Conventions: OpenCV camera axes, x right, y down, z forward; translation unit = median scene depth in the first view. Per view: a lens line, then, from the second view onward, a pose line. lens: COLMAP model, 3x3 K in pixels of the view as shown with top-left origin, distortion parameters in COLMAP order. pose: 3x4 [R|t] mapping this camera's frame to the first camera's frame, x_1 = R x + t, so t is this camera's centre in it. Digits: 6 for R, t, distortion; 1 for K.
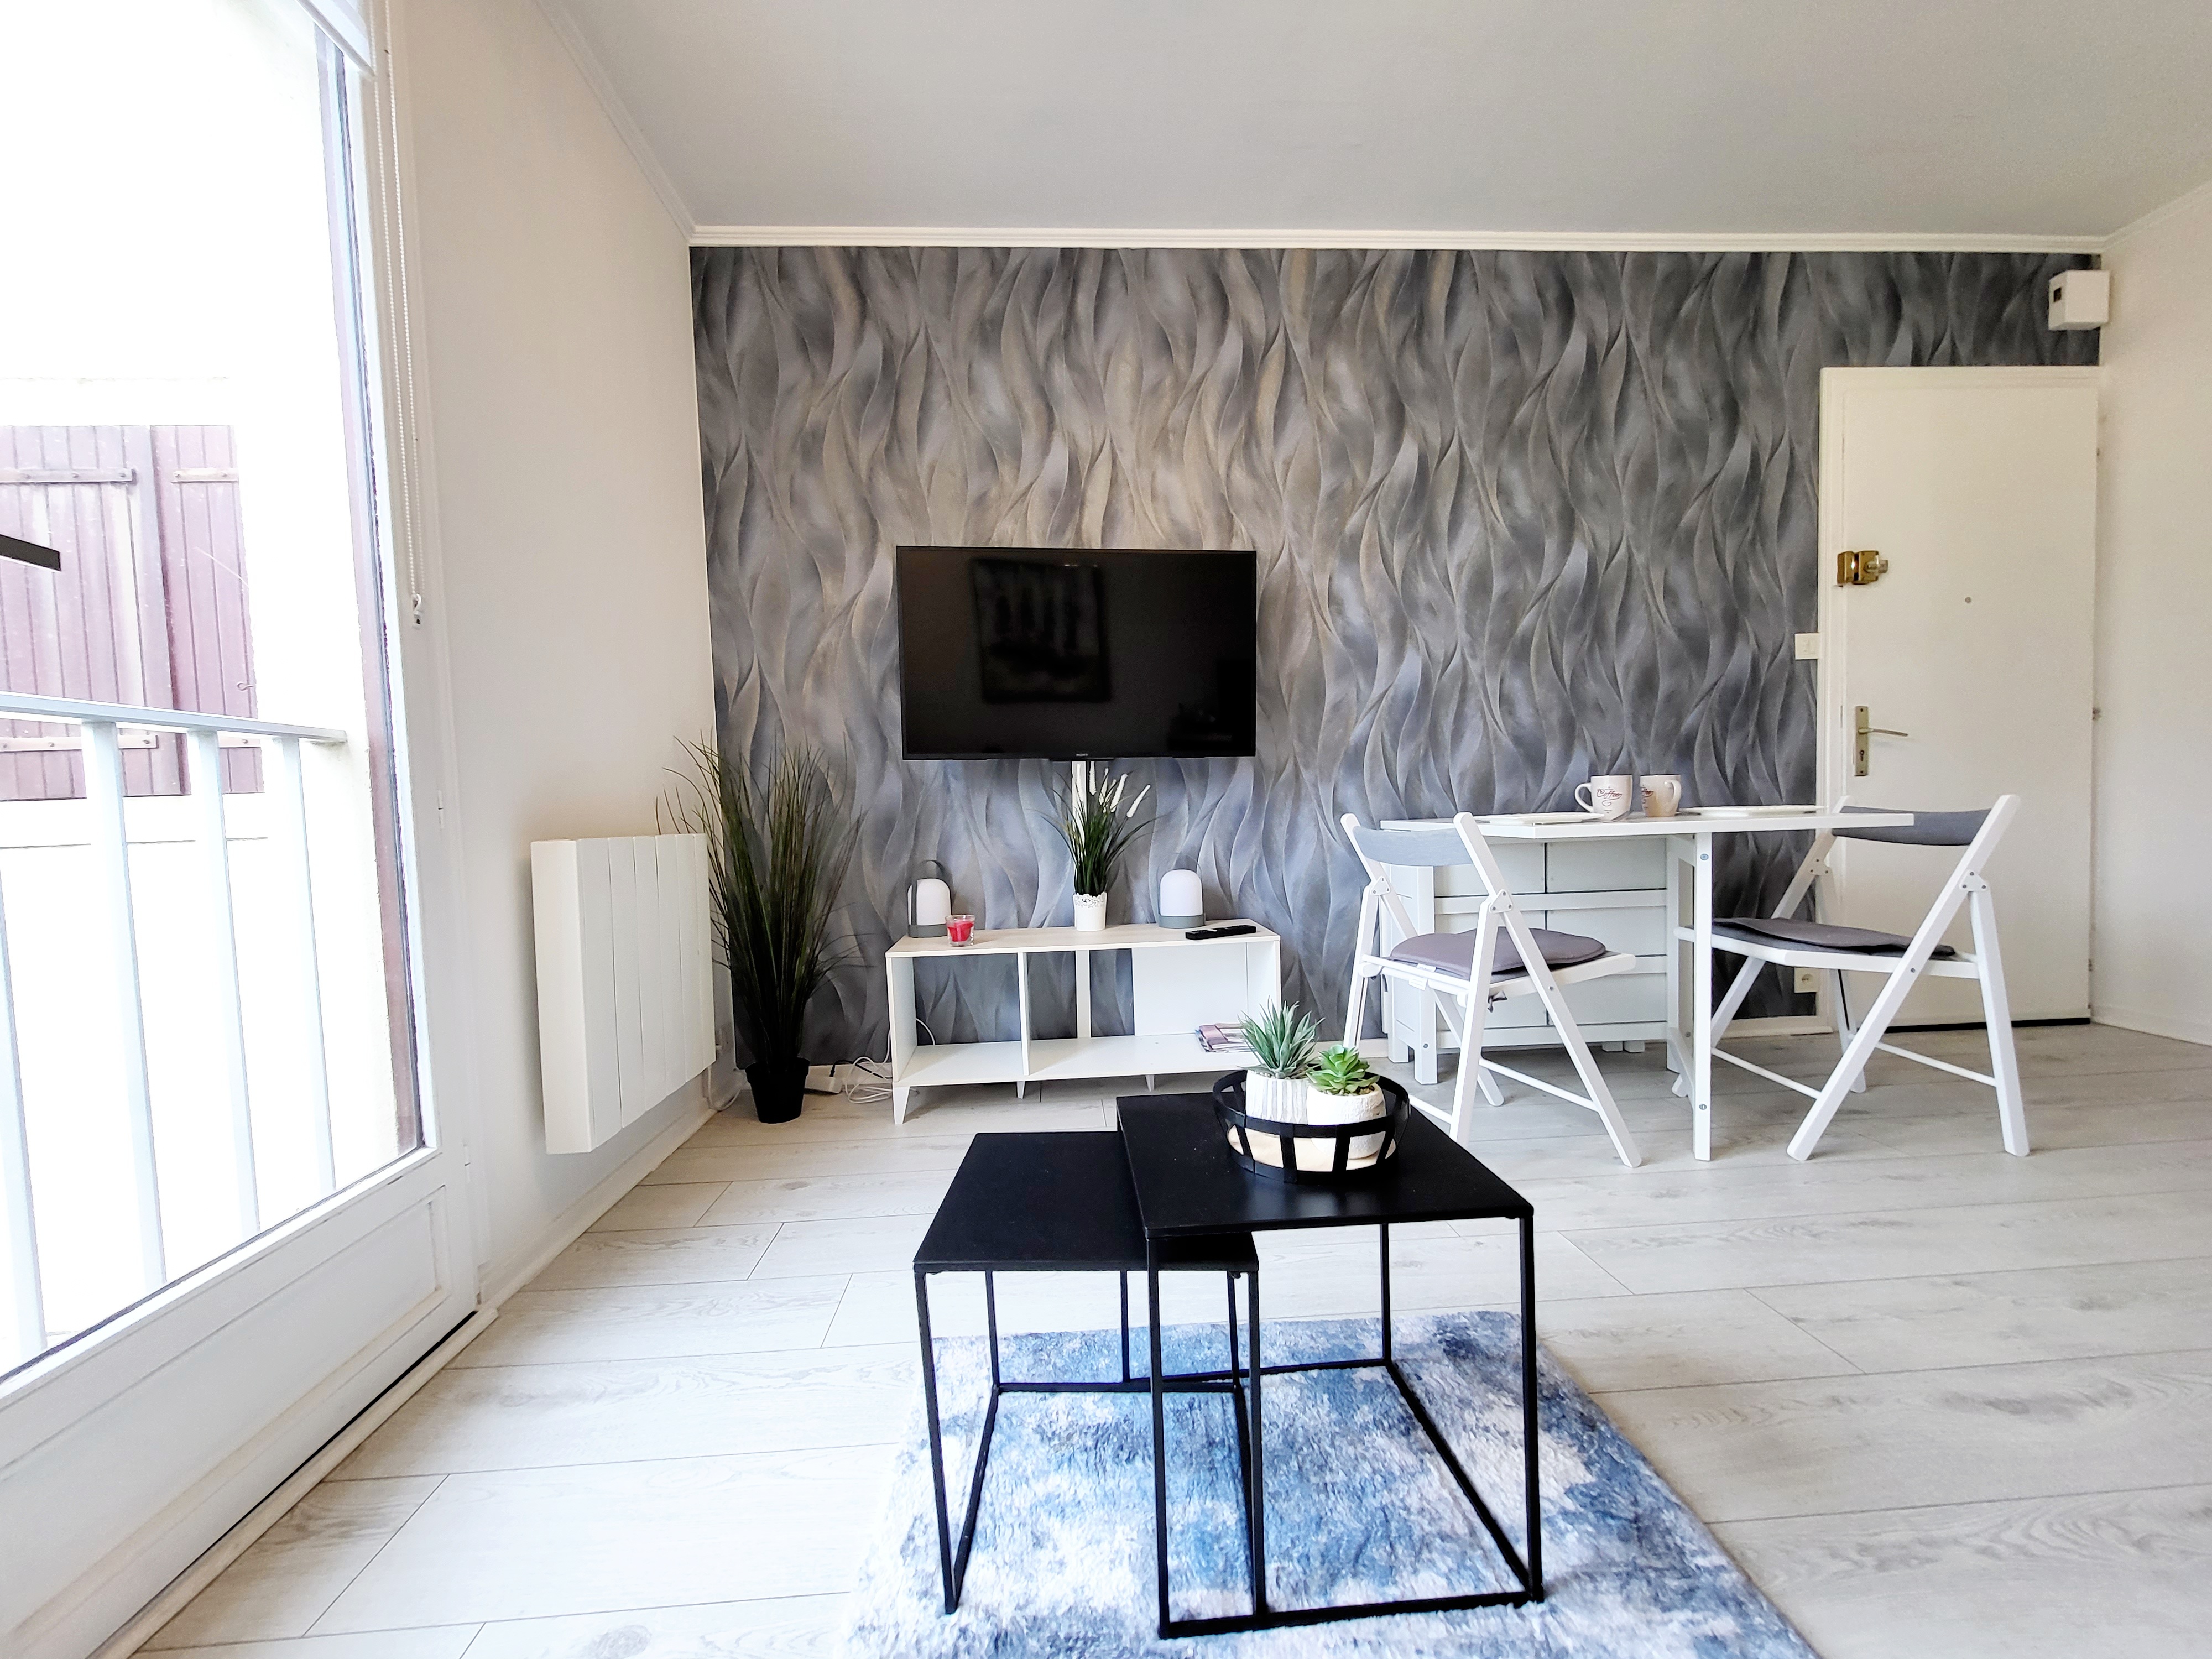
lens RADIAL K [[873.5, 0, 1093.5], [0, 873.5, 847.9], [0, 0, 1]] dist [-0.000389, -0.001218]
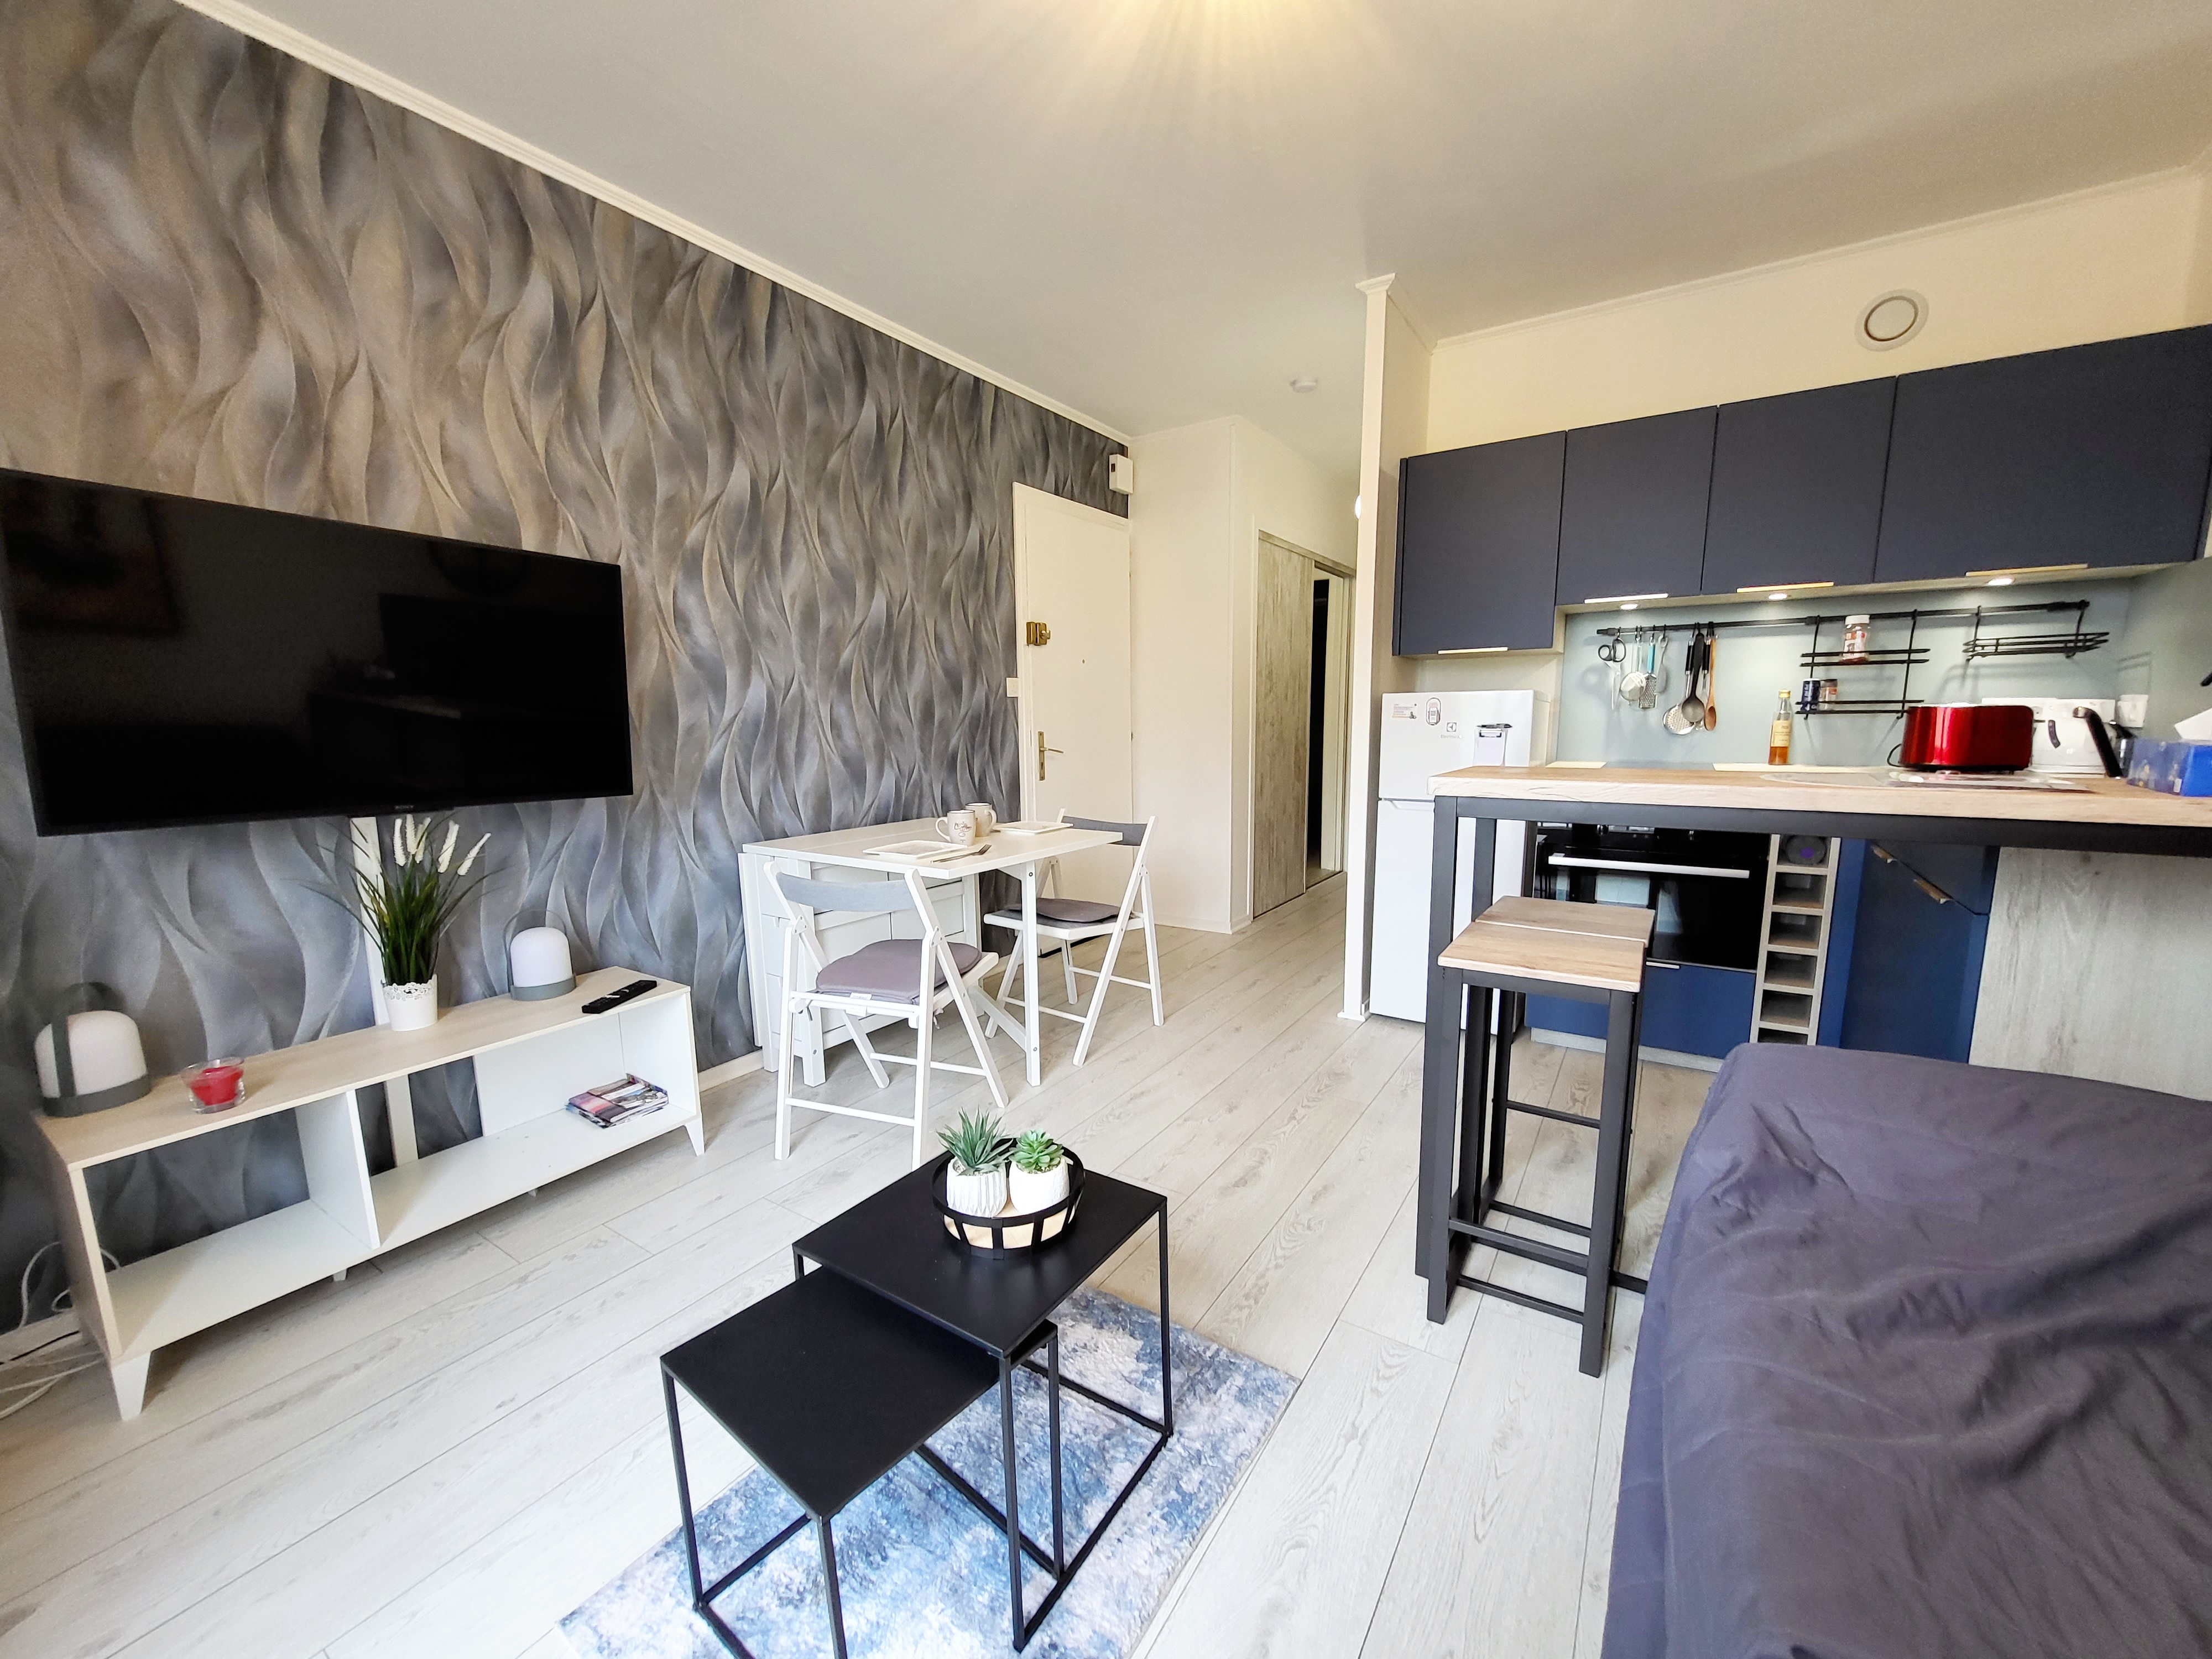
lens RADIAL K [[873.5, 0, 1098.2], [0, 873.5, 848.1], [0, 0, 1]] dist [-0.000389, -0.001218]
pose [[0.596195, -0.098022, 0.796833, -0.235454], [0.032433, 0.994649, 0.098090, -0.114169], [-0.802184, -0.032638, 0.596184, 0.064772]]
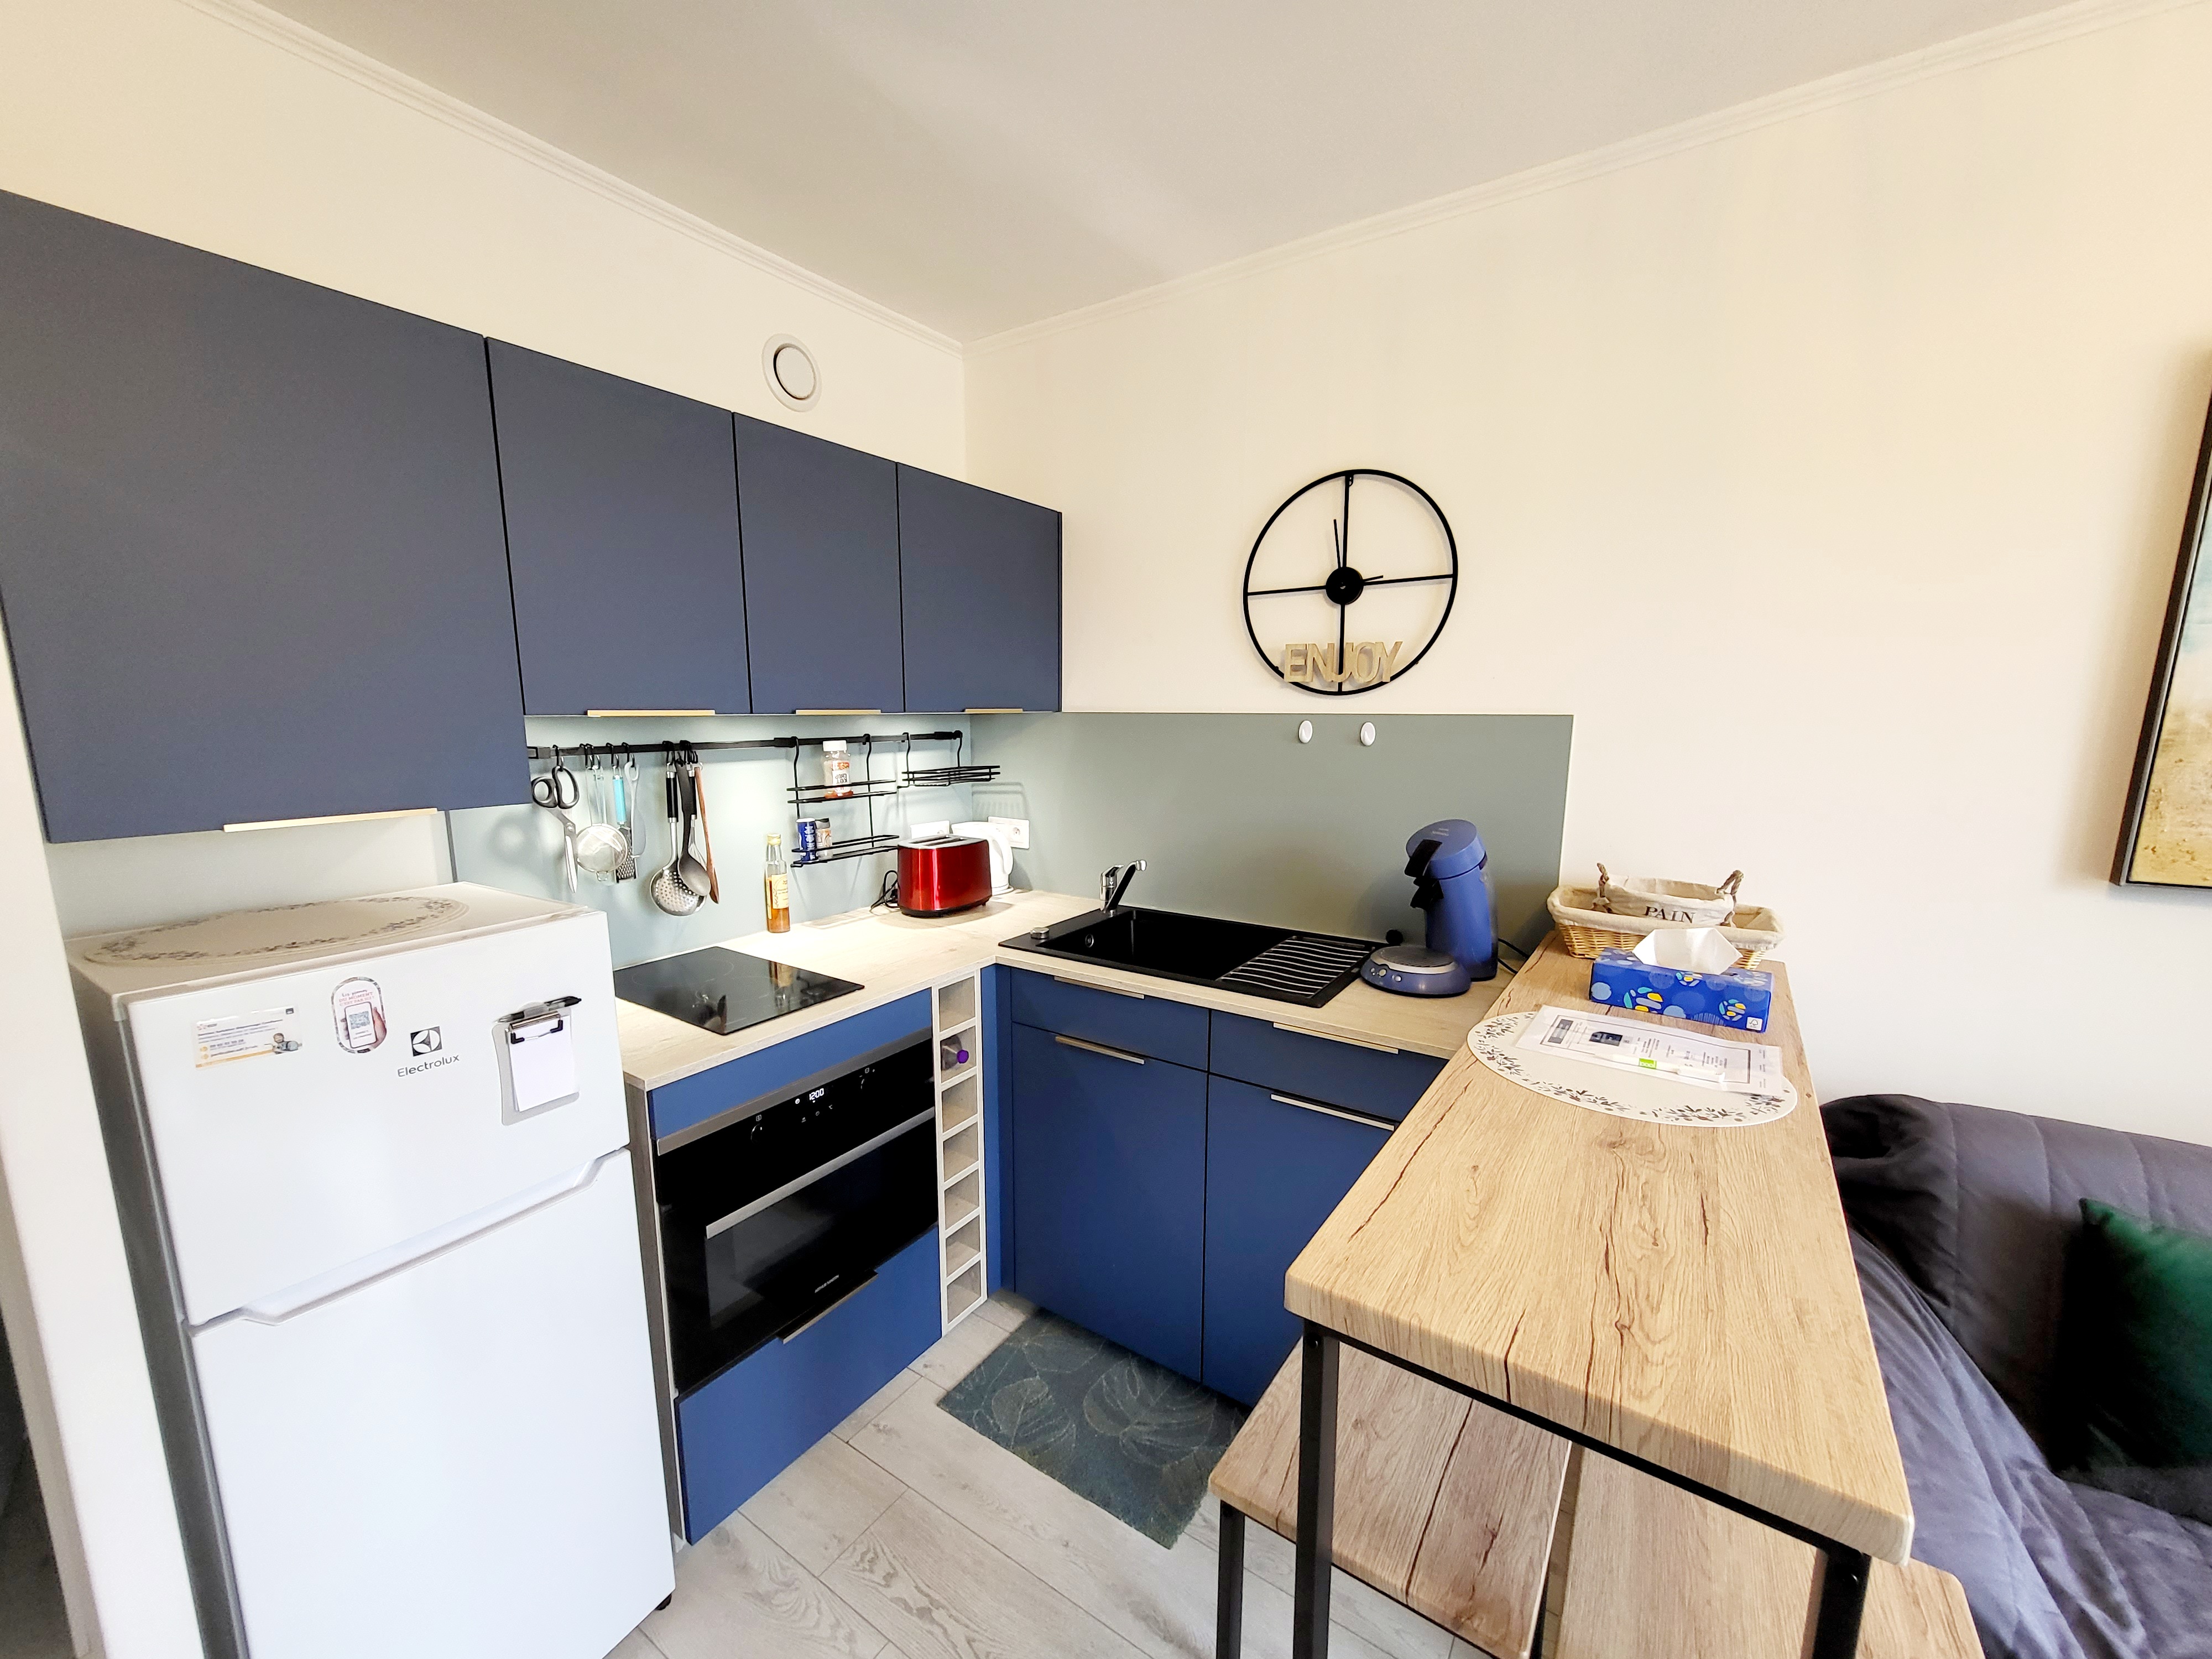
lens RADIAL K [[873.5, 0, 1099.3], [0, 873.5, 849.9], [0, 0, 1]] dist [-0.000389, -0.001218]
pose [[-0.802928, -0.061711, 0.592873, 0.486876], [0.055009, 0.982711, 0.176787, -0.299595], [-0.593533, 0.174561, -0.785651, 0.519608]]
